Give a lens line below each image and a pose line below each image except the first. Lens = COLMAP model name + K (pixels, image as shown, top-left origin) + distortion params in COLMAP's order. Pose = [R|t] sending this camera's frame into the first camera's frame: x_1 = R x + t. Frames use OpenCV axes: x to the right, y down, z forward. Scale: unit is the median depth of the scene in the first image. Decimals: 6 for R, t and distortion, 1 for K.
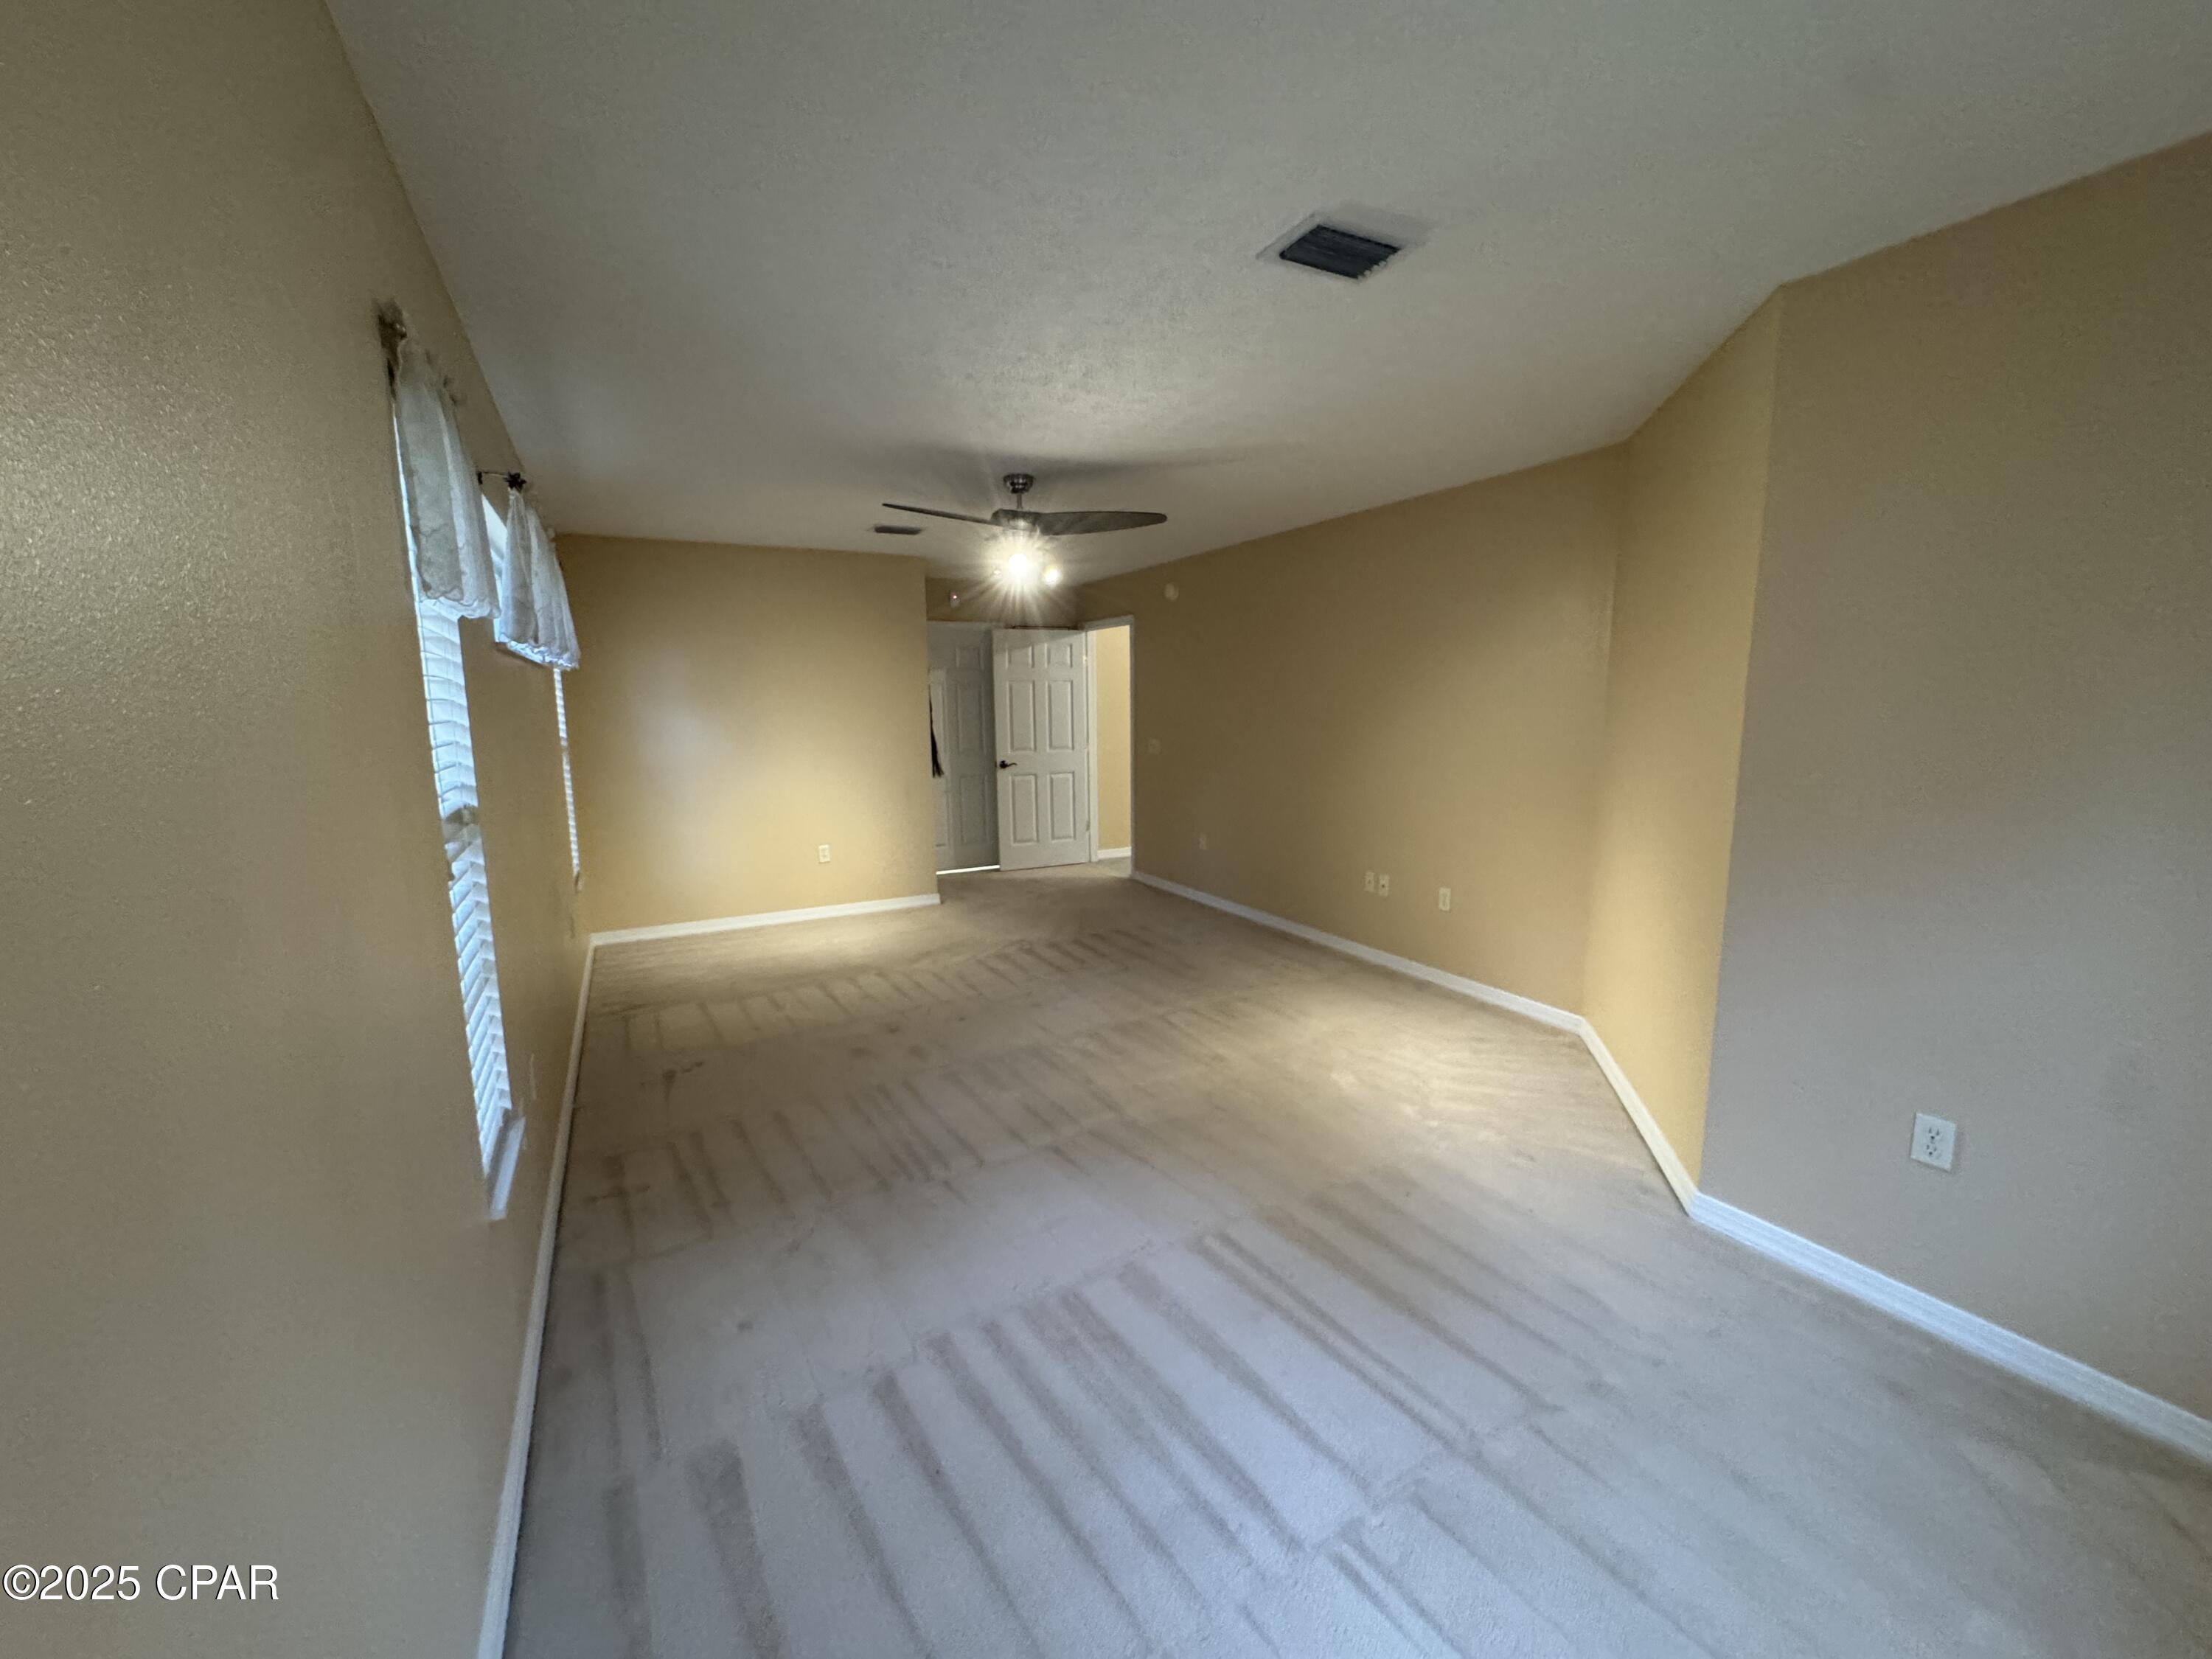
lens RADIAL K [[885.0, 0, 1111.2], [0, 885.0, 829.7], [0, 0, 1]] dist [-0.001938, -0.000744]
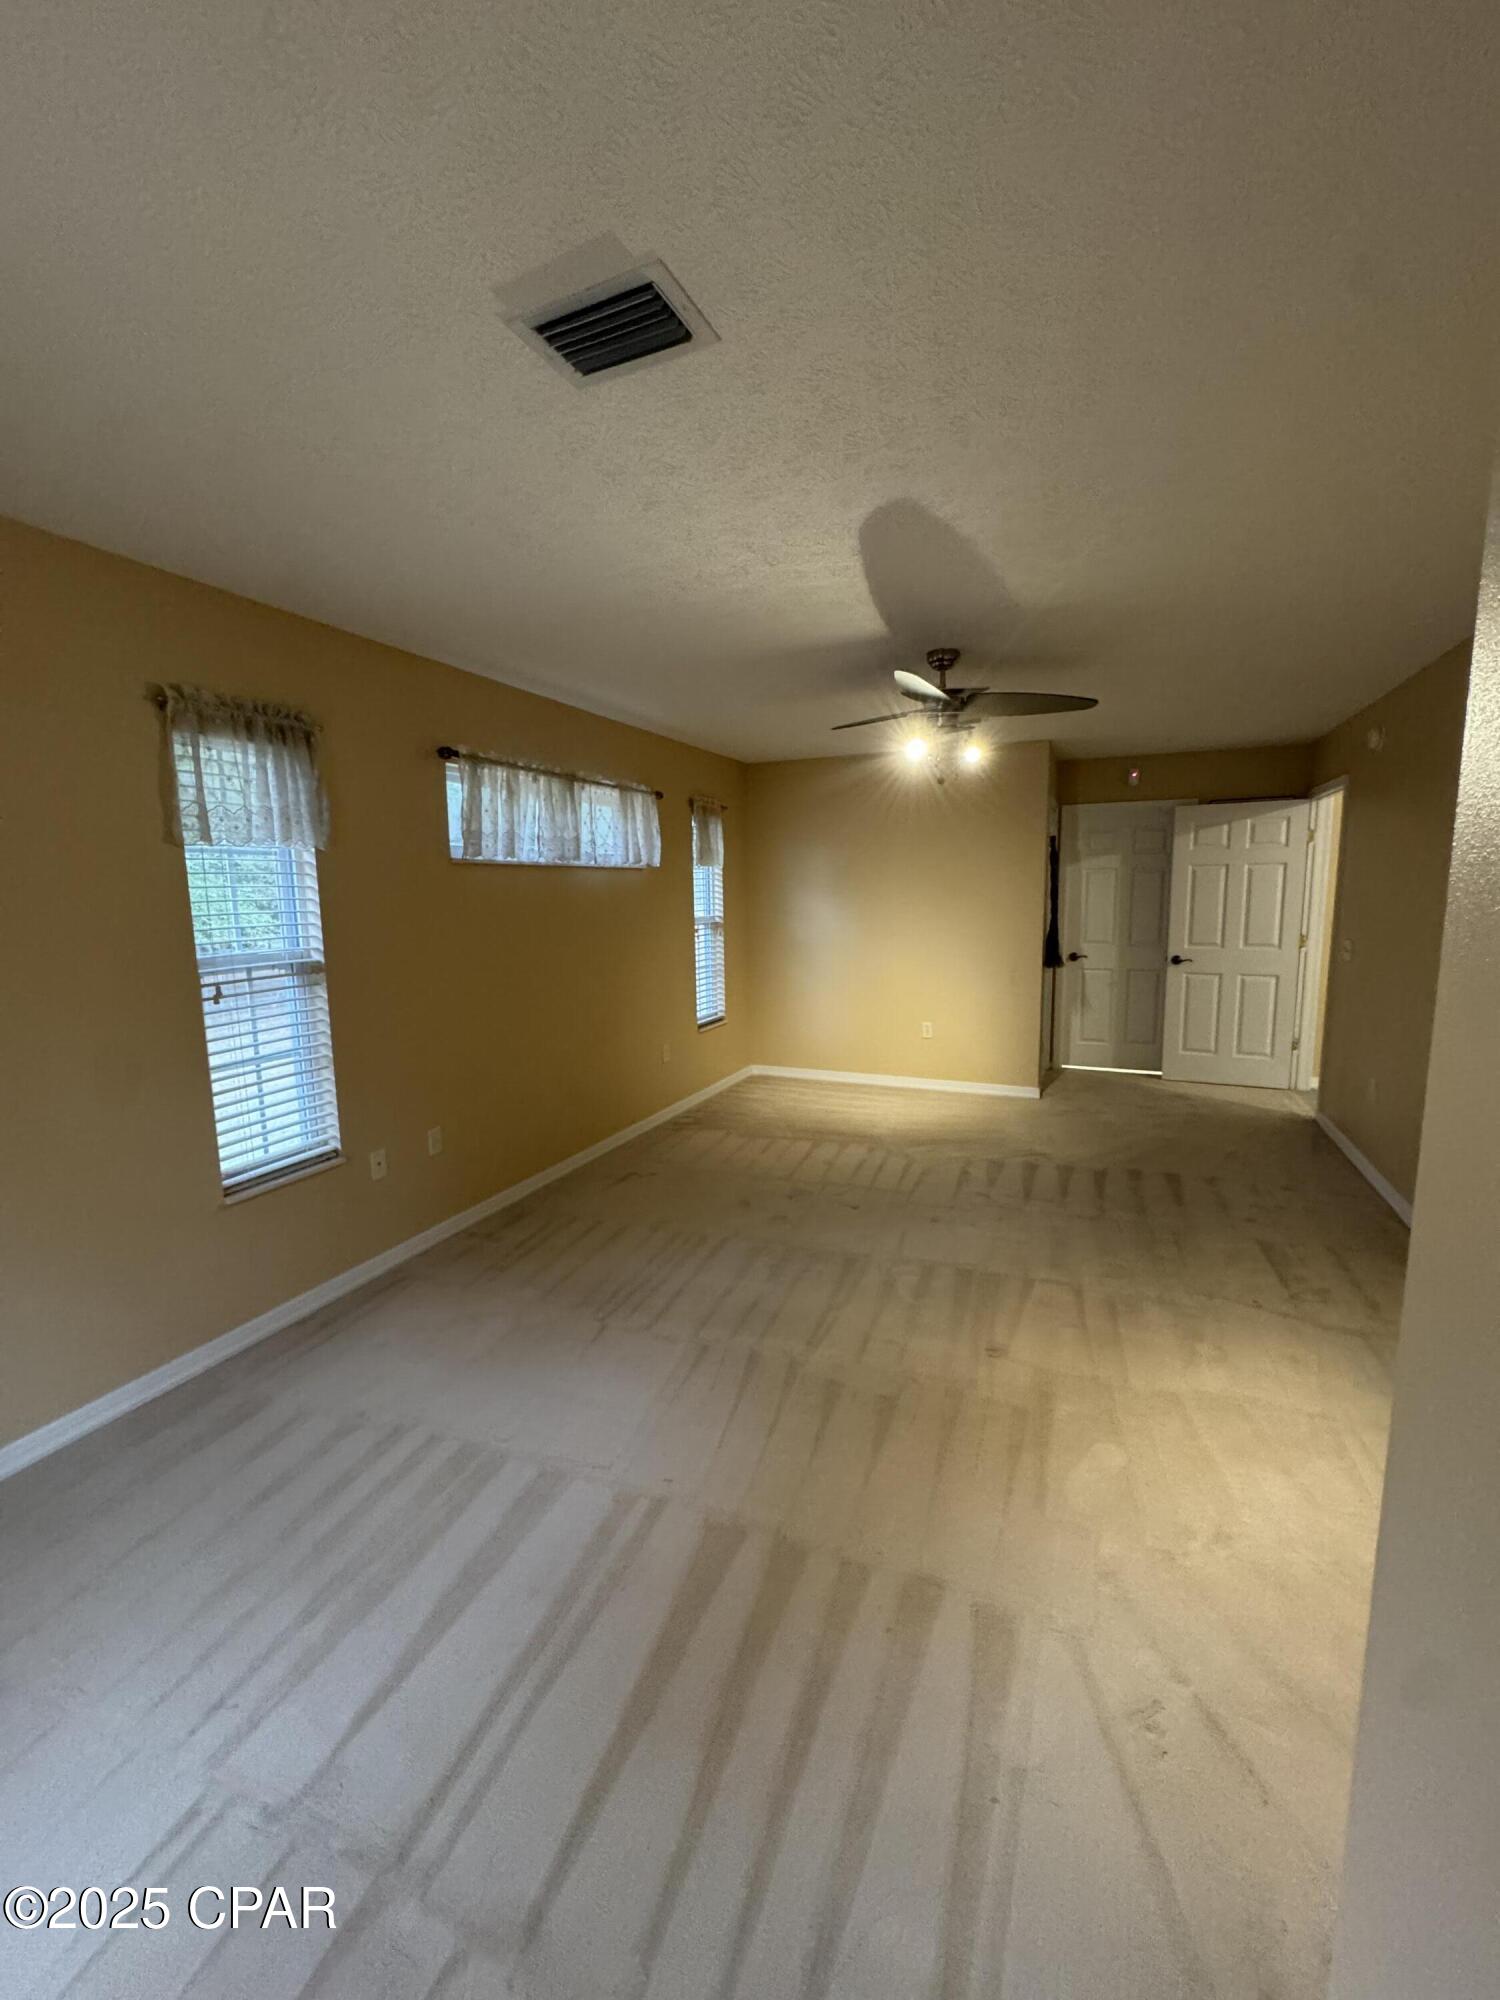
lens RADIAL K [[800.2, 0, 755.3], [0, 800.2, 1001.0], [0, 0, 1]] dist [-0.001938, -0.000744]
pose [[0.617443, 0.111843, -0.778624, 0.427496], [-0.108707, 0.992475, 0.056357, -0.057212], [0.779068, 0.049845, 0.624955, 0.313067]]
